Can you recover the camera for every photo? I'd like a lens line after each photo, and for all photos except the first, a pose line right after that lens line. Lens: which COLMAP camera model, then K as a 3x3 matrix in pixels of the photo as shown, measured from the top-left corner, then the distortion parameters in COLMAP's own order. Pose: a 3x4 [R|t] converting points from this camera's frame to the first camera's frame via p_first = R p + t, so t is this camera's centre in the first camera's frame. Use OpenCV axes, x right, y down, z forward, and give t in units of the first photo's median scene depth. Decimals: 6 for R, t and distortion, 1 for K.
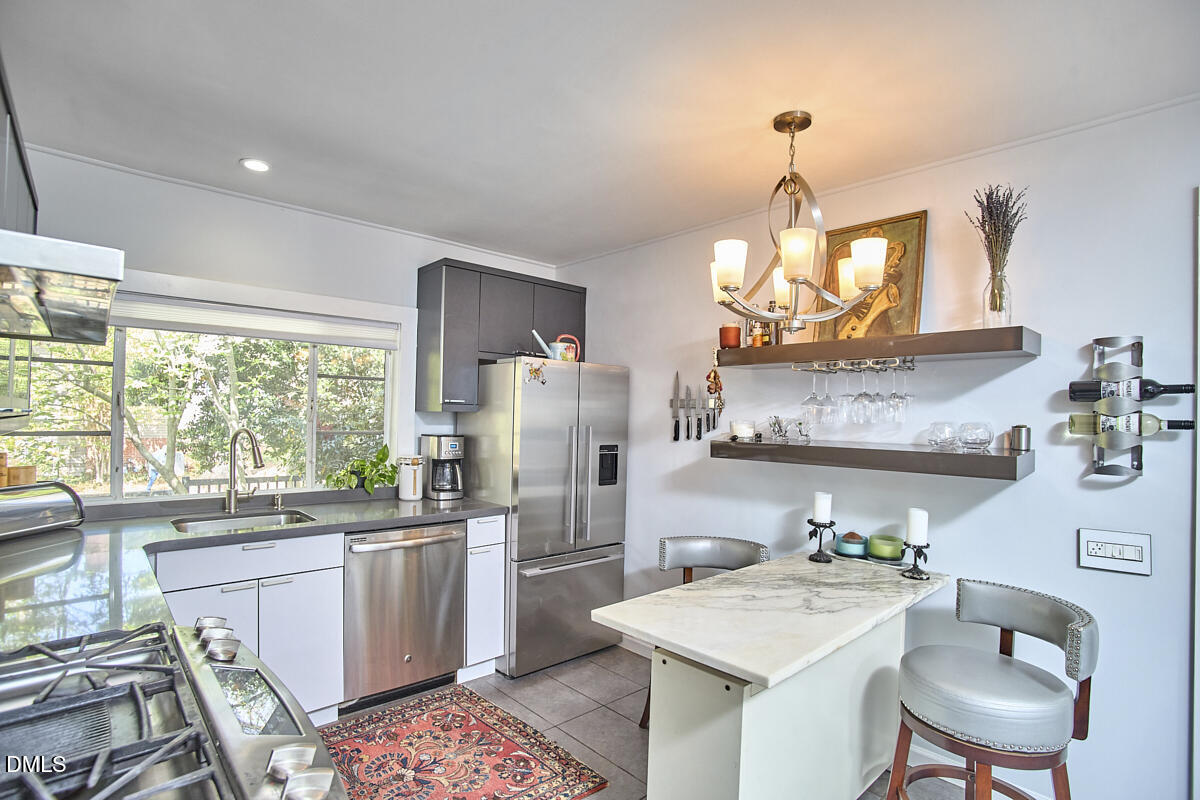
lens RADIAL K [[571.6, 0, 600.0], [0, 571.6, 400.0], [0, 0, 1]] dist [-0.071169, 0.000409]
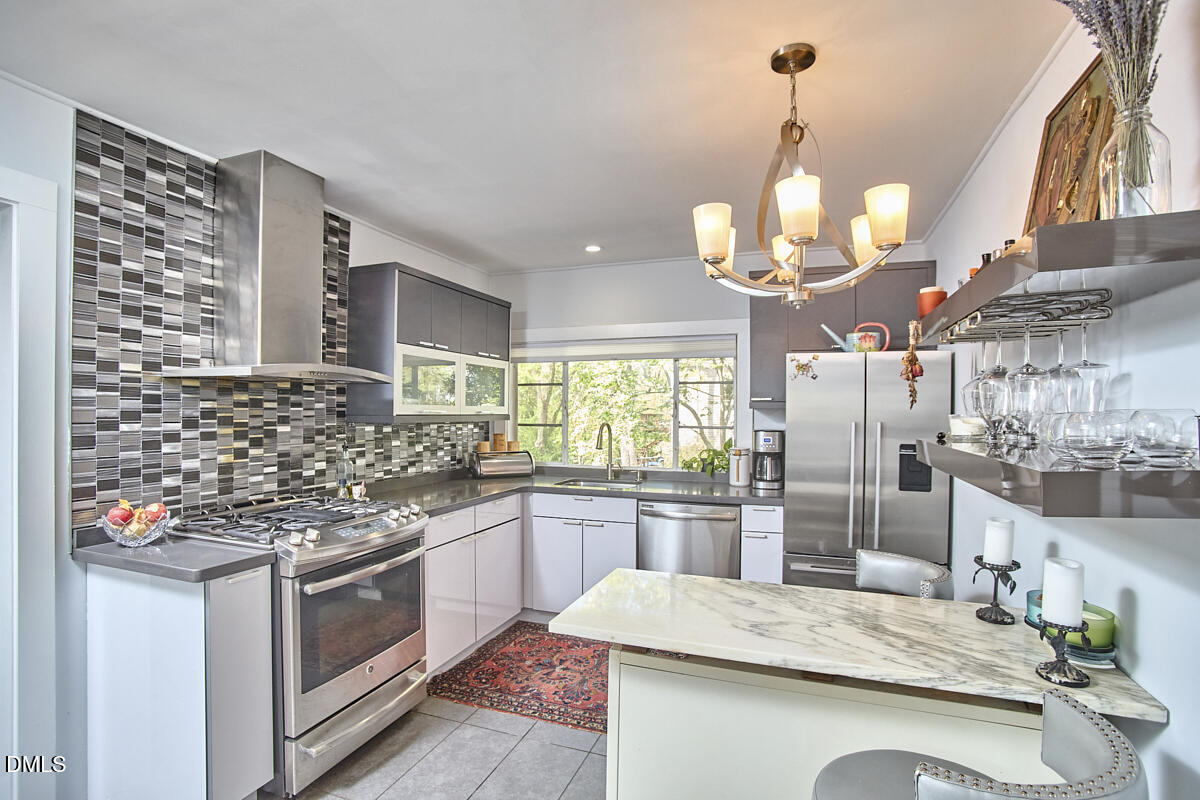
lens RADIAL K [[571.6, 0, 600.0], [0, 571.6, 400.0], [0, 0, 1]] dist [-0.071169, 0.000409]
pose [[0.469832, -0.031029, -0.882210, 0.721968], [0.027772, 0.999407, -0.020361, 0.022035], [0.882319, -0.014935, 0.470415, 0.263367]]
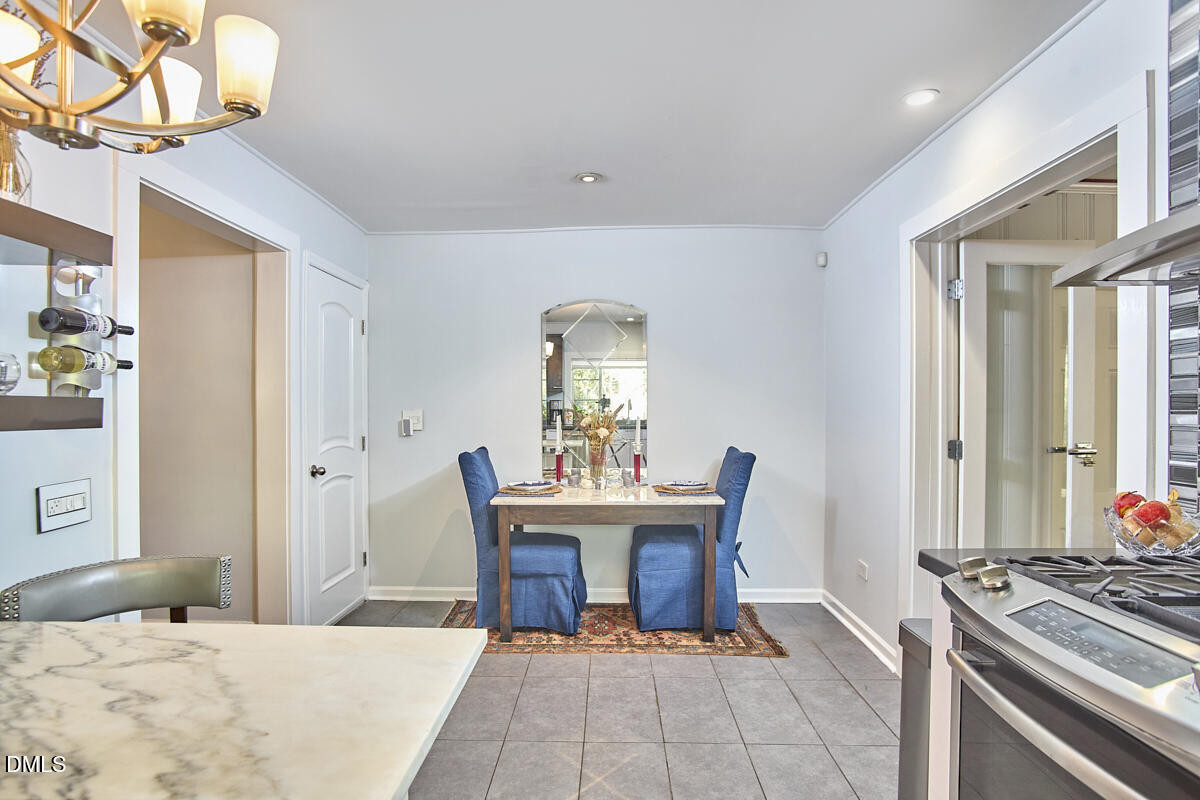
lens RADIAL K [[631.0, 0, 596.7], [0, 631.0, 417.0], [0, 0, 1]] dist [-0.001215, -0.000057]
pose [[-0.724782, -0.024554, 0.688541, -0.273542], [-0.028526, 0.999577, 0.005618, 0.071604], [-0.688387, -0.015569, -0.725176, 0.819732]]
